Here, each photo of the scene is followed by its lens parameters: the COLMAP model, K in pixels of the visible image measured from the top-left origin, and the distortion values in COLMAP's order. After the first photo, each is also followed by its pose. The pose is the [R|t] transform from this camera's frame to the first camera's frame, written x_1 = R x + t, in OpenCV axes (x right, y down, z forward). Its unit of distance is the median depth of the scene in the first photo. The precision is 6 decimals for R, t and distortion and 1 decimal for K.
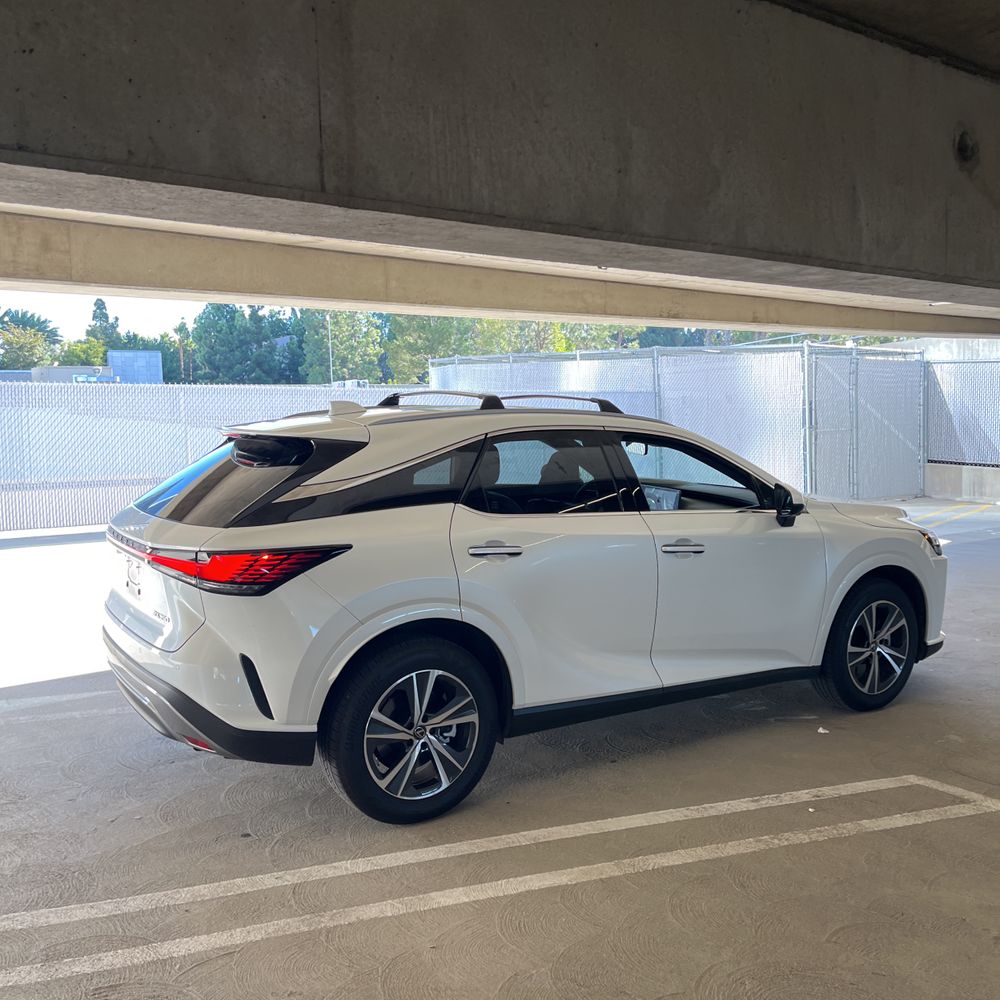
lens RADIAL K [[1010.9, 0, 498.0], [0, 1010.9, 493.0], [0, 0, 1]] dist [0.016053, 0.000000]
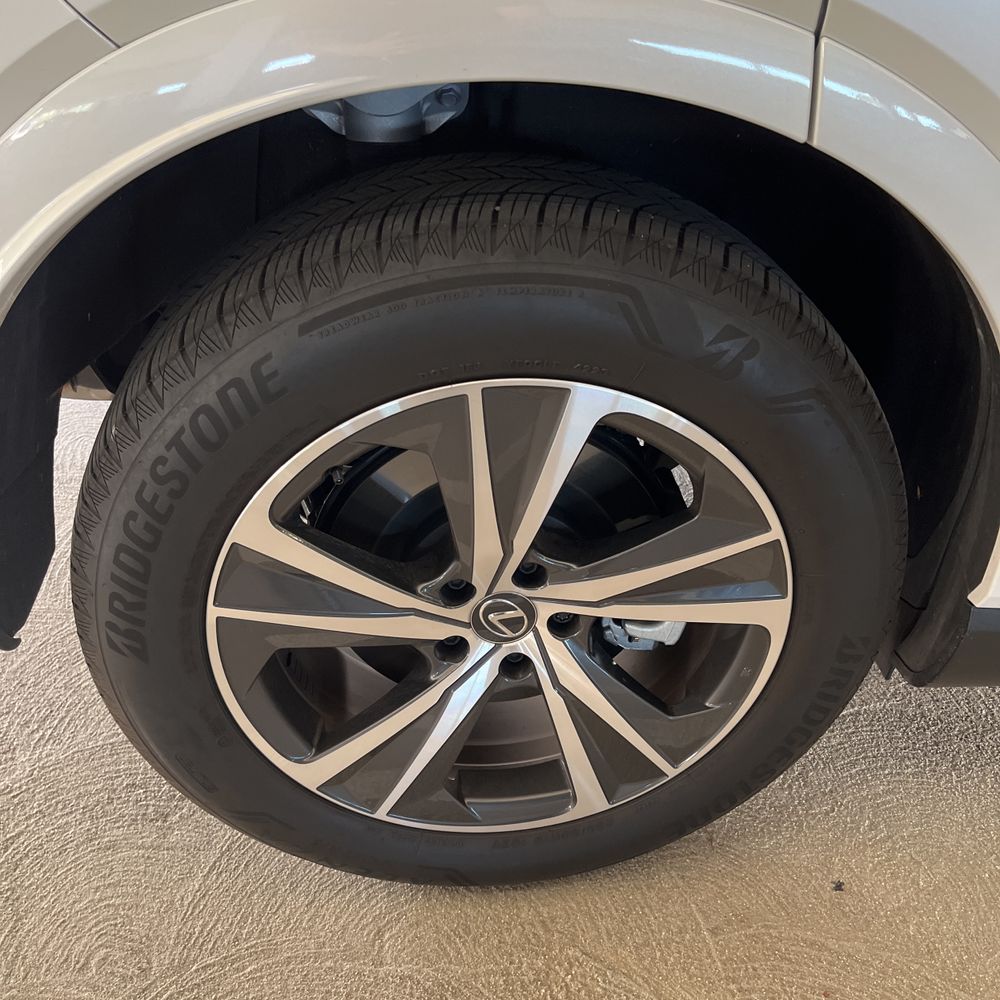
lens RADIAL K [[1010.9, 0, 496.5], [0, 1010.9, 503.2], [0, 0, 1]] dist [0.016053, 0.000000]
pose [[0.884141, 0.294424, -0.362779, -0.002227], [-0.096214, 0.874555, 0.475286, 0.077152], [0.457206, -0.385315, 0.801558, 0.607943]]
